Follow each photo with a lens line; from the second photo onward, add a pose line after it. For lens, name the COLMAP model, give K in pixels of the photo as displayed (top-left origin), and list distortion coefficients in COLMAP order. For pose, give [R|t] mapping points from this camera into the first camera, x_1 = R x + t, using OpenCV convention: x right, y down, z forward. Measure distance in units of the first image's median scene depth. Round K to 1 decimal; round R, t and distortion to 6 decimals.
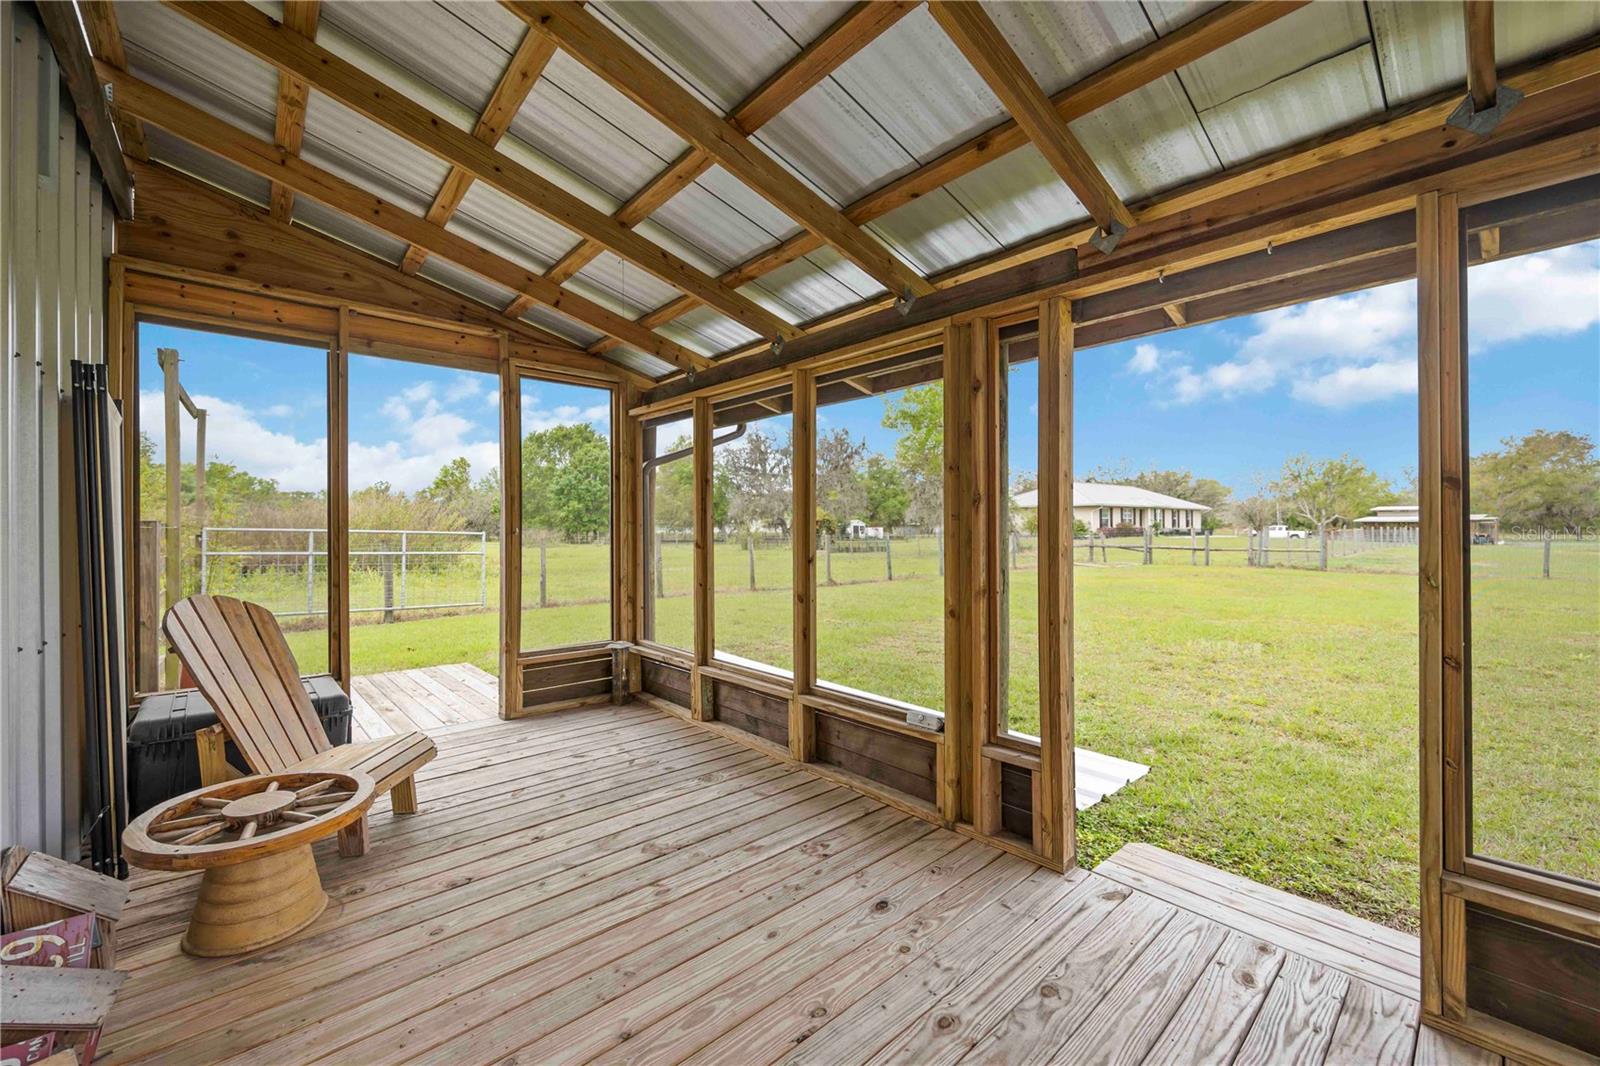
lens RADIAL K [[645.8, 0, 802.9], [0, 645.8, 534.5], [0, 0, 1]] dist [0.000225, -0.000354]
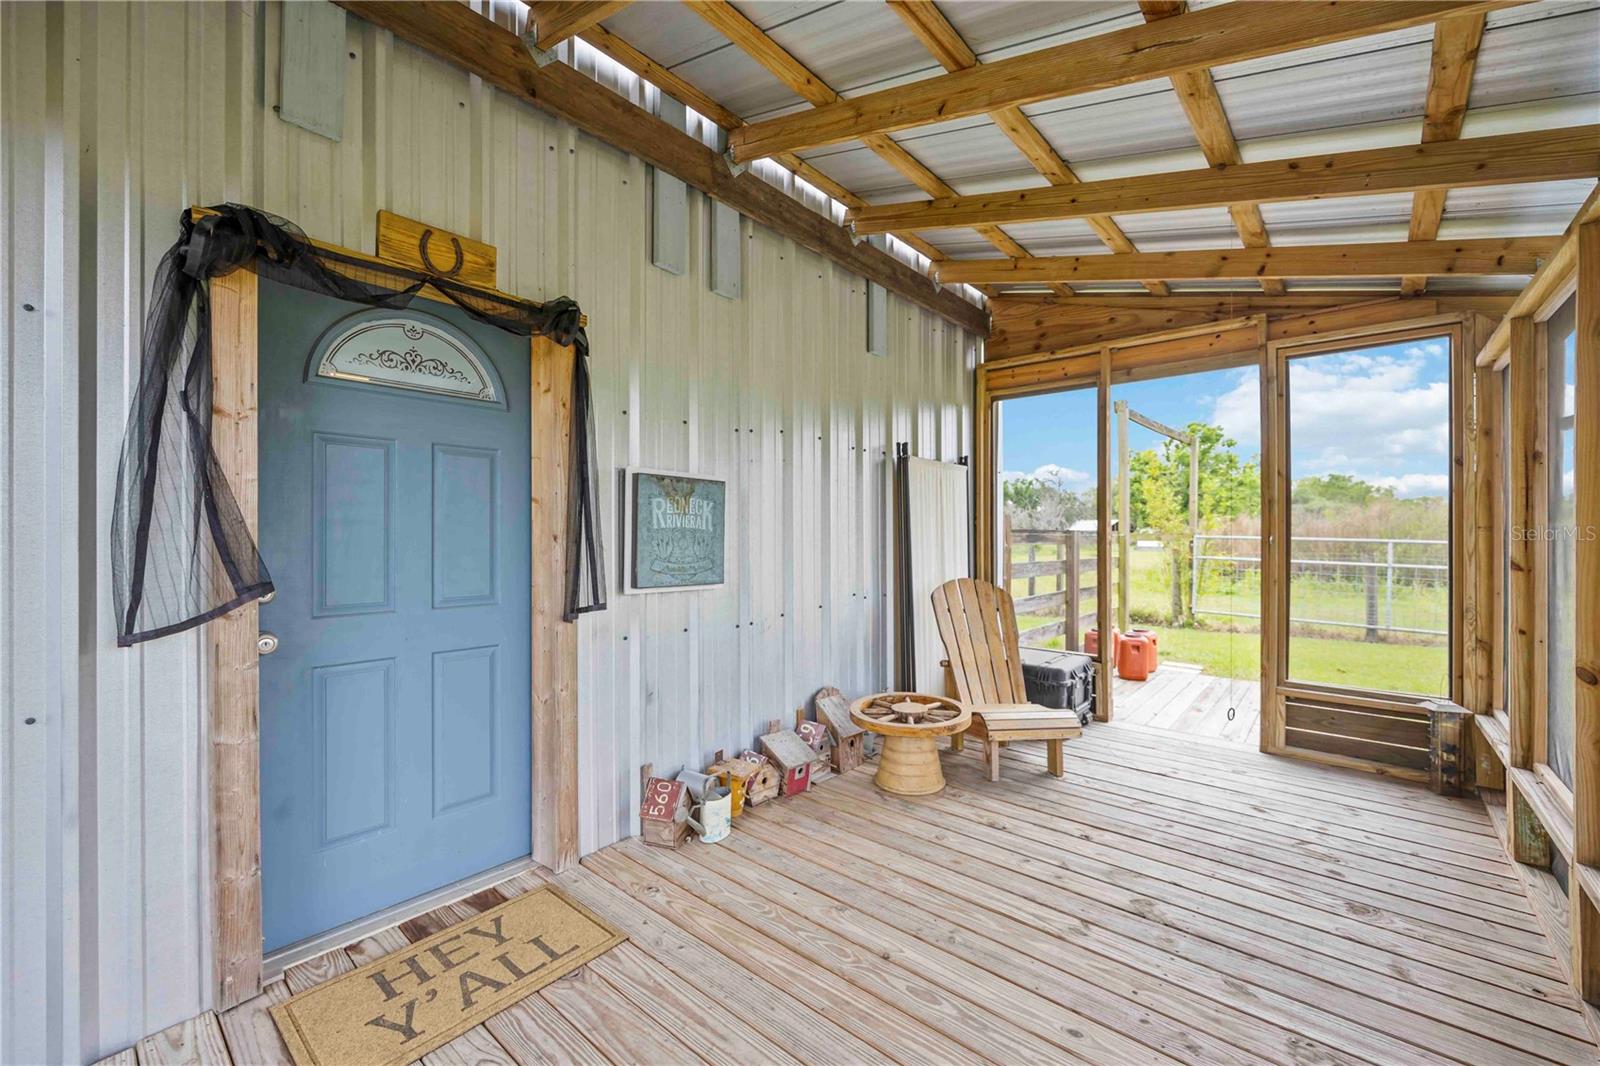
lens RADIAL K [[645.8, 0, 802.9], [0, 645.8, 534.5], [0, 0, 1]] dist [0.000225, -0.000354]
pose [[0.121038, 0.000081, -0.992648, 0.434868], [-0.013652, 0.999906, -0.001583, -0.000349], [0.992554, 0.013743, 0.121027, 0.336318]]
